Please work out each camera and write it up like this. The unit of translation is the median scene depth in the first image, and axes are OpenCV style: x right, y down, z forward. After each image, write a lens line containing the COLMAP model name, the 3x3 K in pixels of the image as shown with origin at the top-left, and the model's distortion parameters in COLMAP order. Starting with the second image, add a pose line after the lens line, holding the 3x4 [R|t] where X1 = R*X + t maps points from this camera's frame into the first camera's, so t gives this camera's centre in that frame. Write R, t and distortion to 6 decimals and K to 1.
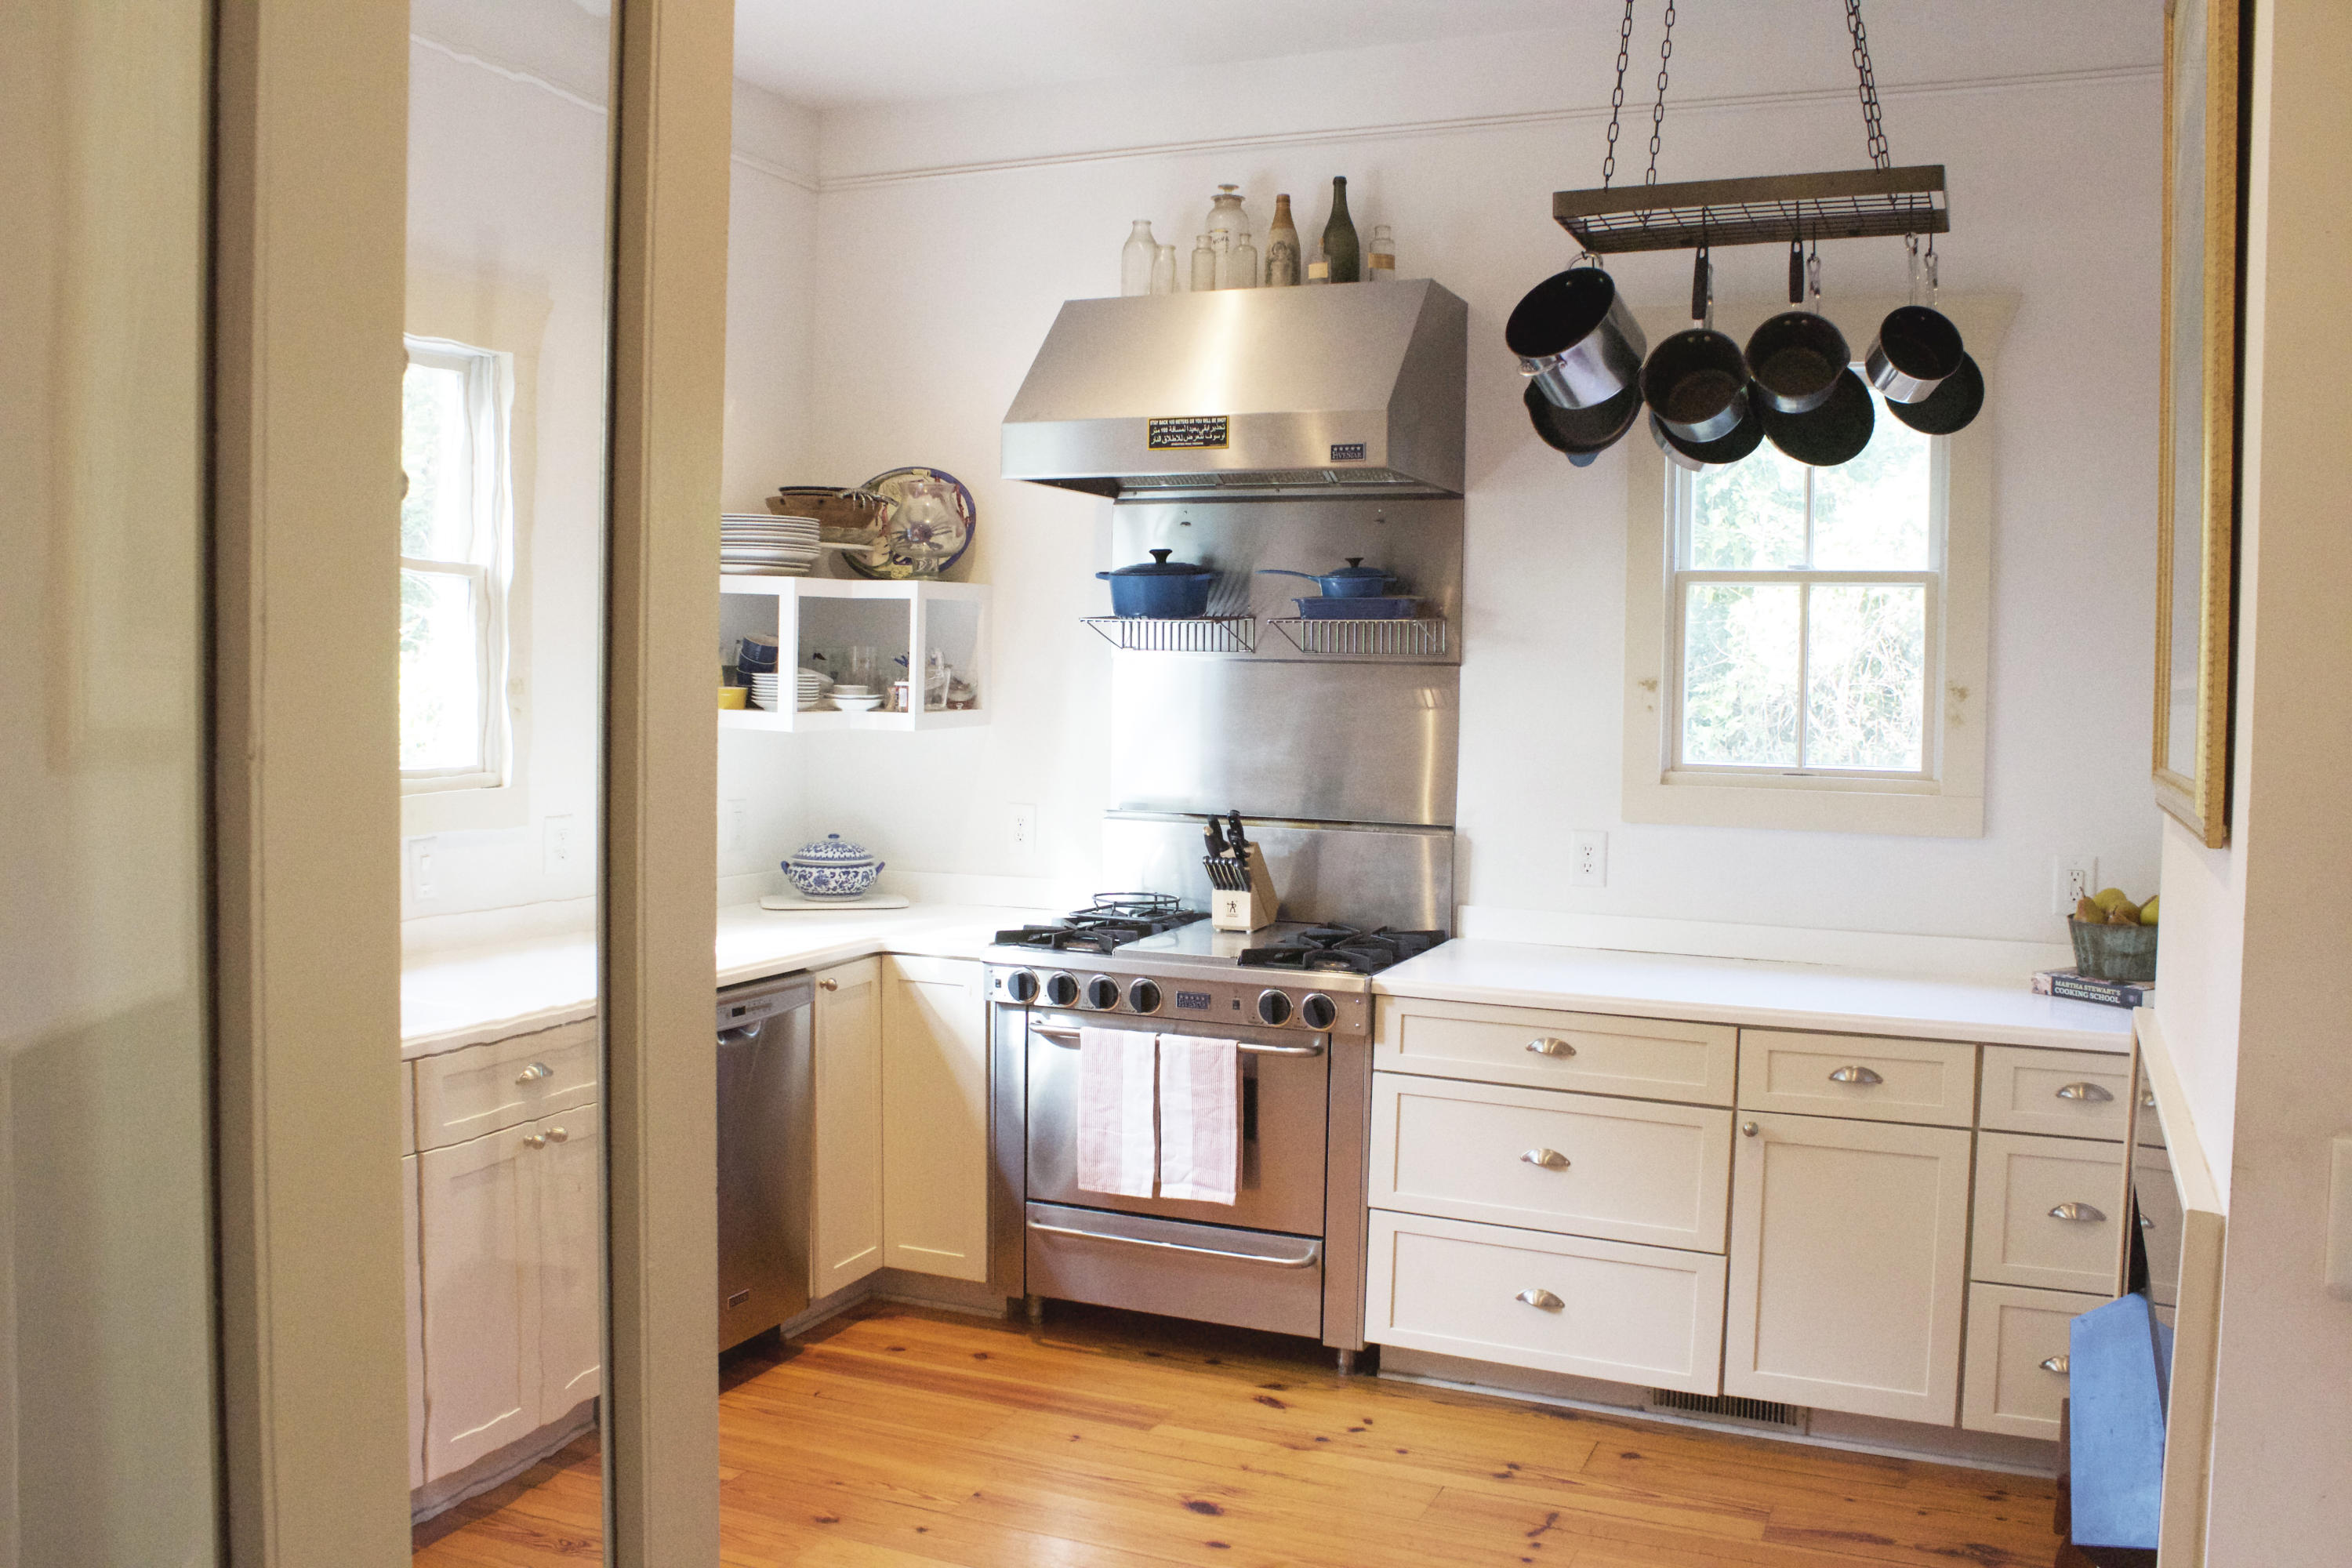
lens RADIAL K [[1948.3, 0, 1176.0], [0, 1948.3, 784.0], [0, 0, 1]] dist [-0.191357, 0.194582]
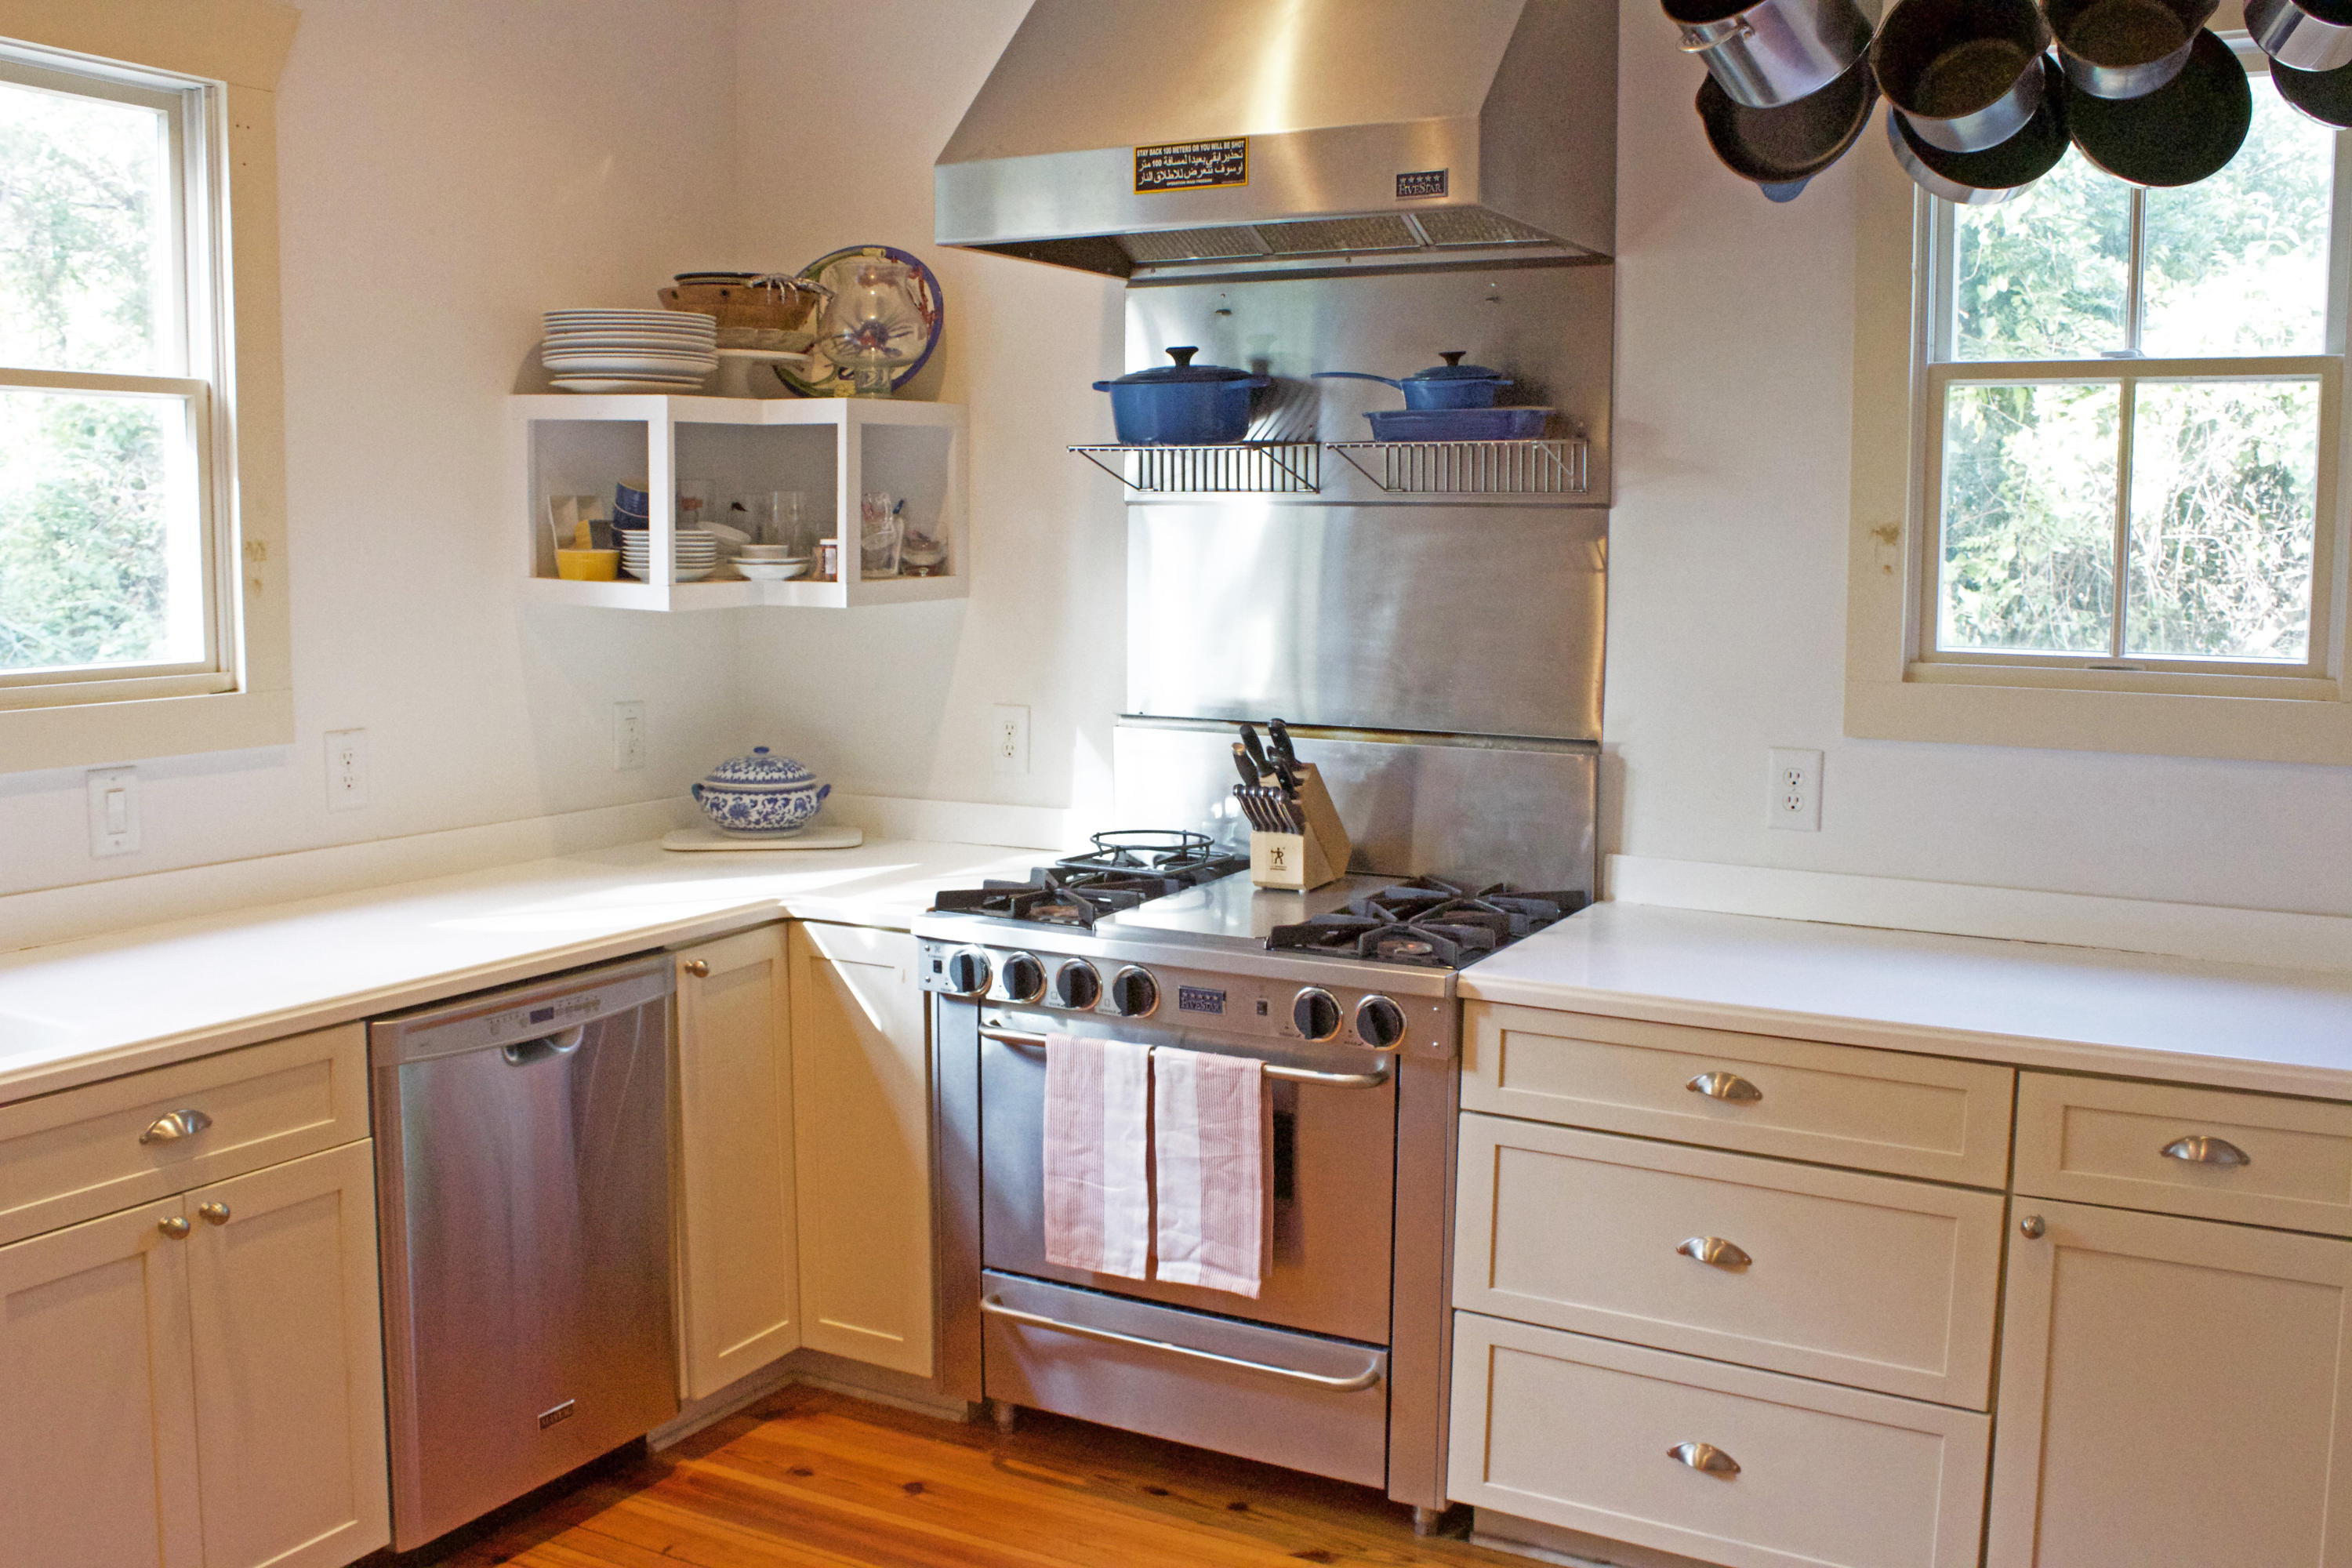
lens RADIAL K [[2136.6, 0, 1176.0], [0, 2136.6, 784.0], [0, 0, 1]] dist [-0.159654, 0.140946]
pose [[0.995478, 0.000902, -0.094991, 0.068647], [0.004888, 0.998143, 0.060710, -0.010149], [0.094869, -0.060900, 0.993625, 0.245214]]
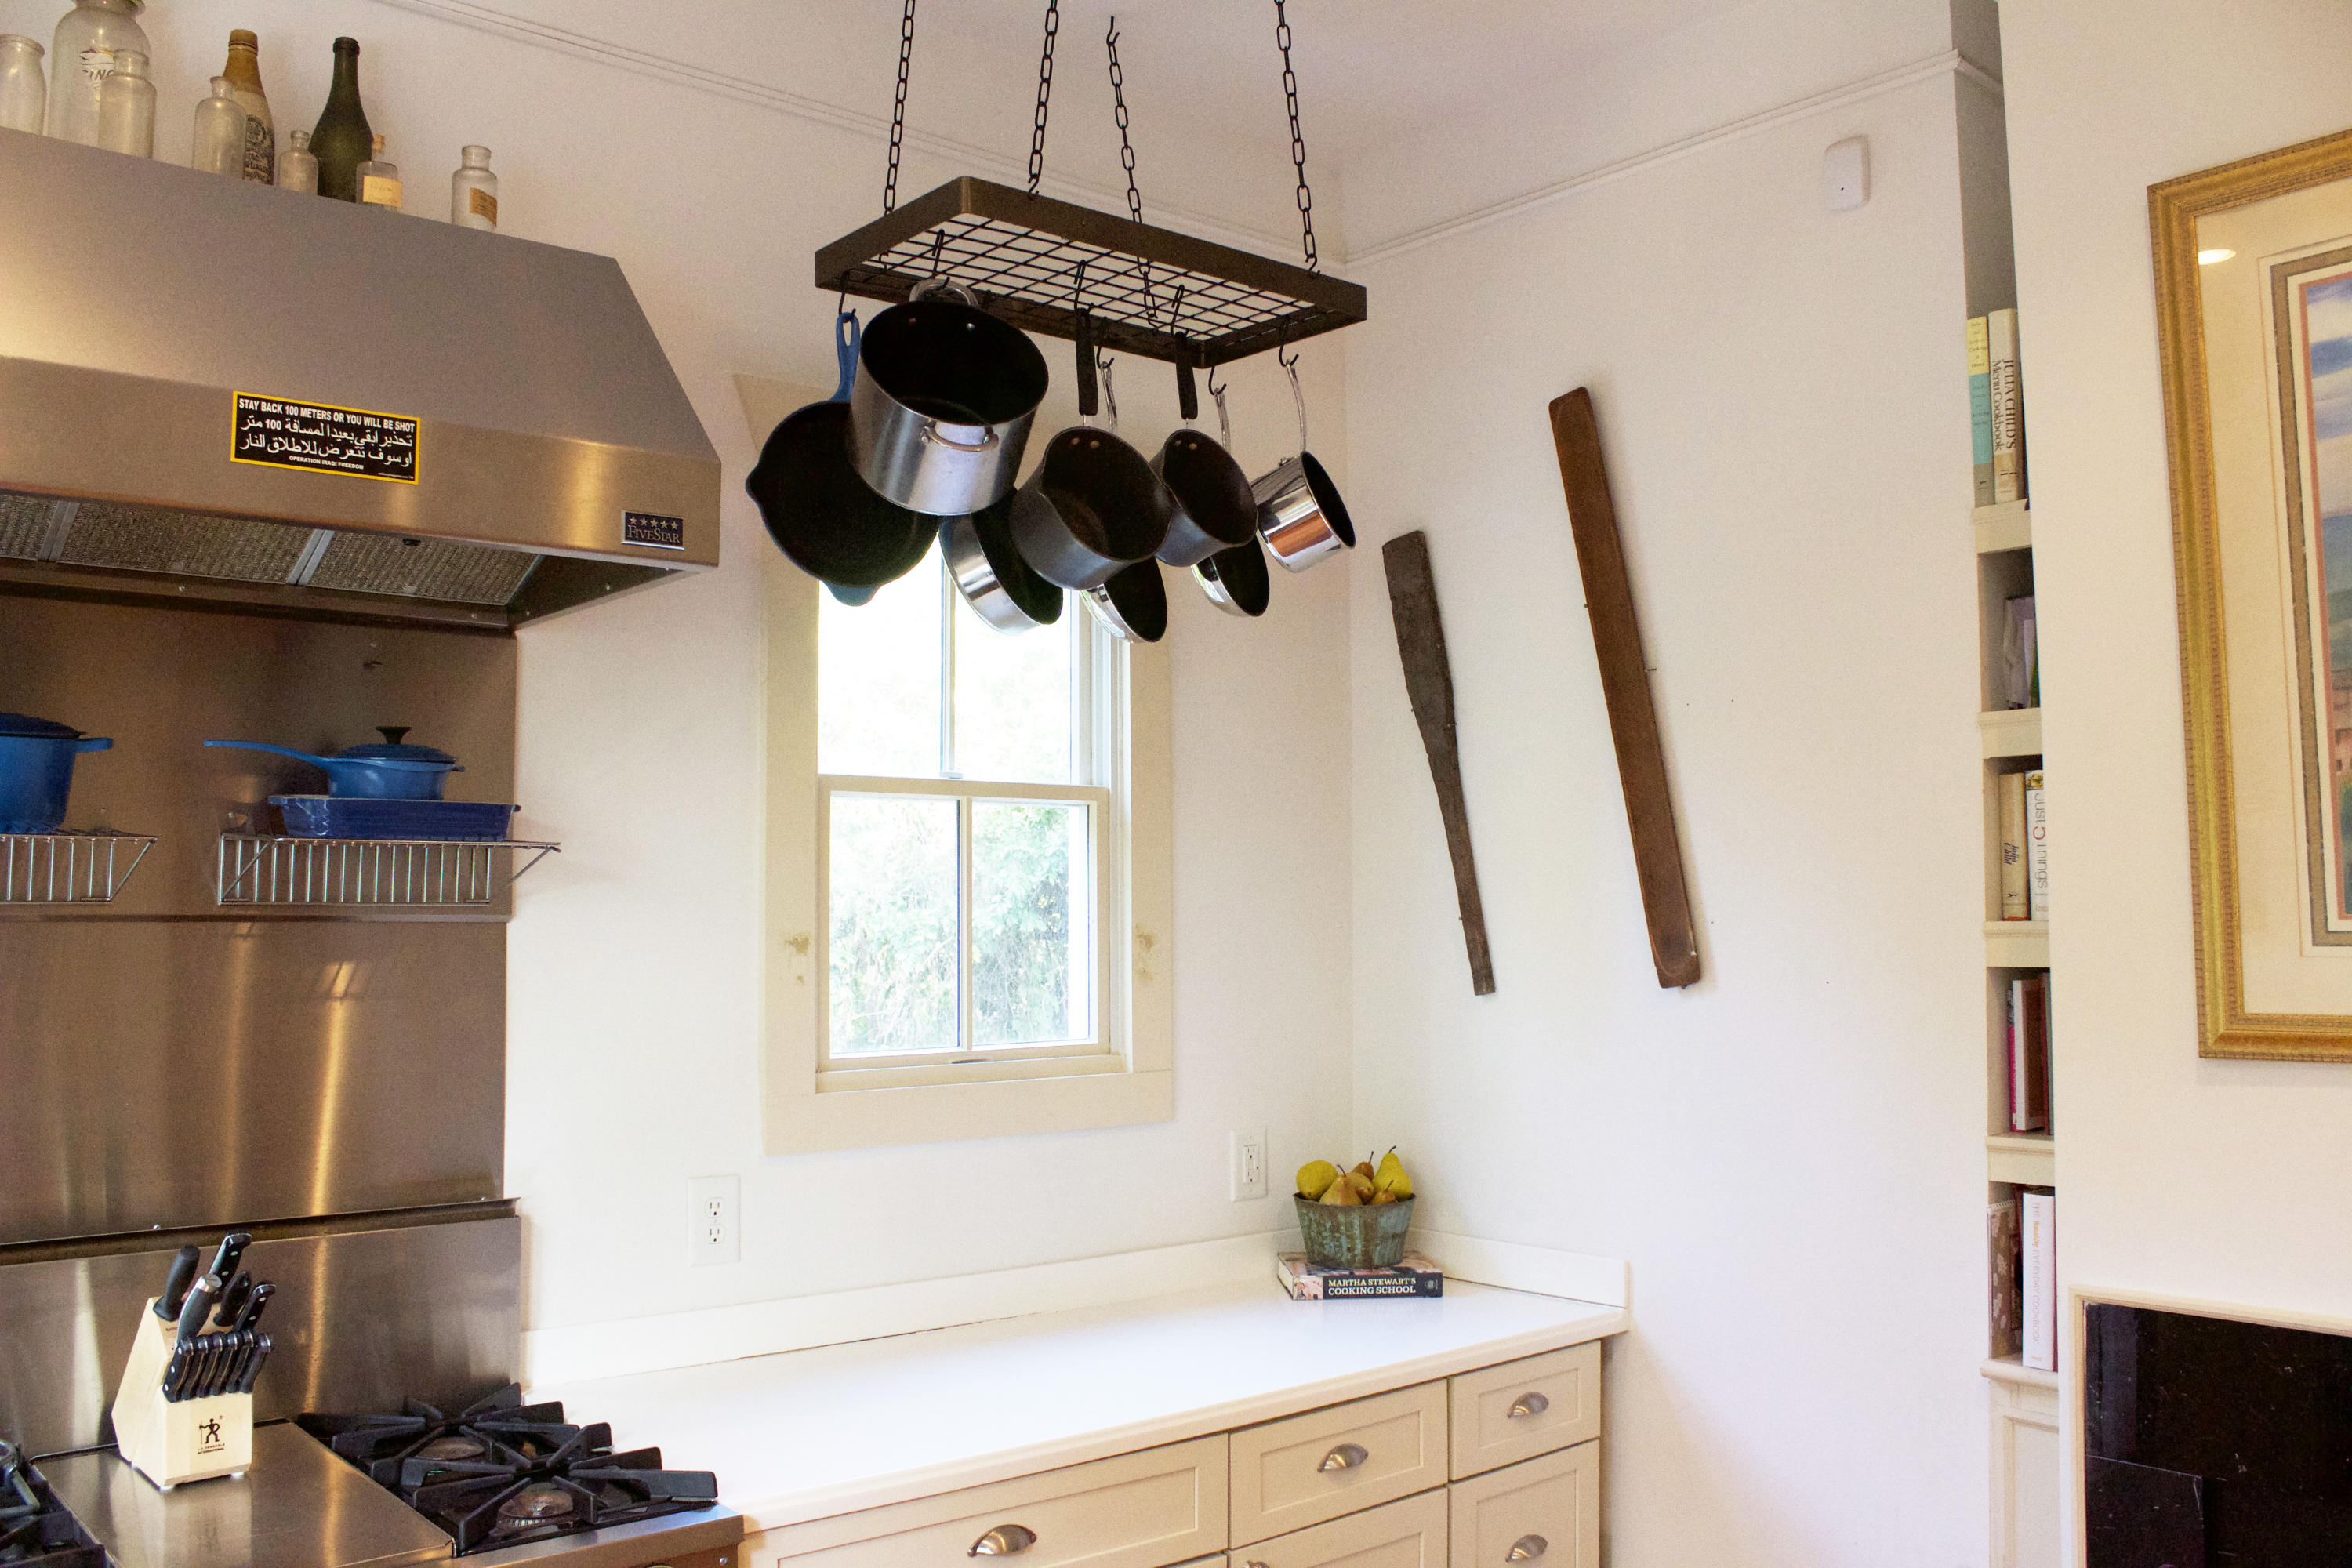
lens RADIAL K [[1948.3, 0, 1176.0], [0, 1948.3, 784.0], [0, 0, 1]] dist [-0.191357, 0.194582]
pose [[0.438390, 0.041193, 0.897840, -0.299865], [0.066271, 0.994748, -0.077998, -0.046676], [-0.896338, 0.093694, 0.433358, 0.601127]]
